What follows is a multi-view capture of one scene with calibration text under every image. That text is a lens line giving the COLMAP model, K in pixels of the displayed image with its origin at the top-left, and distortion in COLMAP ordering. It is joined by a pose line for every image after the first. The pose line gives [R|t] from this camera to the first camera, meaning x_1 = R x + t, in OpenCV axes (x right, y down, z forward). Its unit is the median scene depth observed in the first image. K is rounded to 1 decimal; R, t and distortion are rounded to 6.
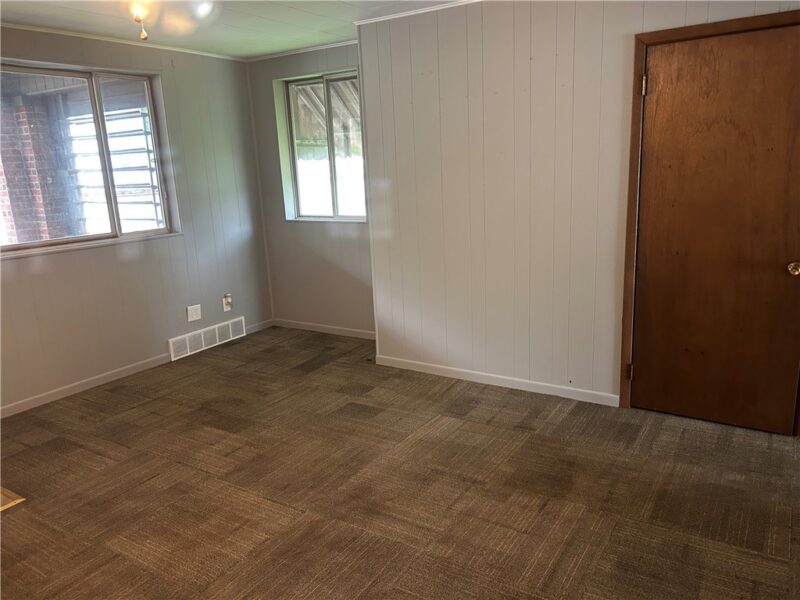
lens RADIAL K [[600.6, 0, 401.9], [0, 600.6, 297.6], [0, 0, 1]] dist [0.071956, -0.089363]
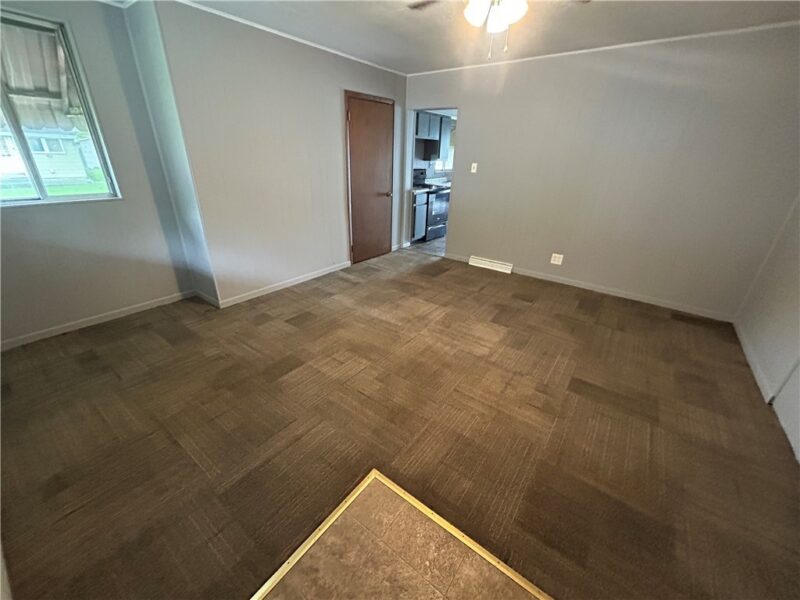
lens RADIAL K [[321.6, 0, 397.0], [0, 321.6, 298.1], [0, 0, 1]] dist [-0.001277, 0.000278]
pose [[0.080170, -0.363343, 0.928200, -0.819955], [0.192365, 0.919332, 0.343256, -0.094408], [-0.978043, 0.151035, 0.143598, 0.678069]]
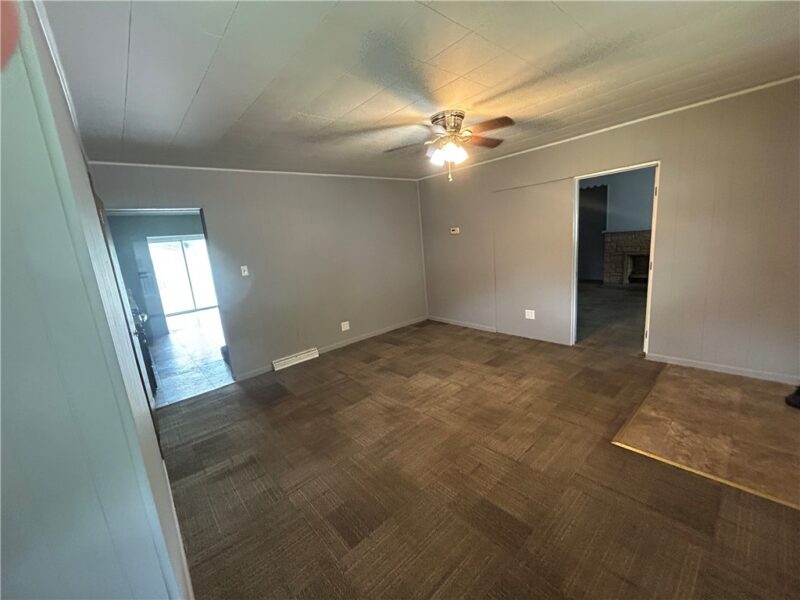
lens RADIAL K [[321.6, 0, 397.0], [0, 321.6, 298.1], [0, 0, 1]] dist [-0.001277, 0.000278]
pose [[-0.947245, 0.077419, 0.311020, -0.323280], [0.197609, 0.905075, 0.376549, -0.289640], [-0.252345, 0.418145, -0.872627, 1.325414]]
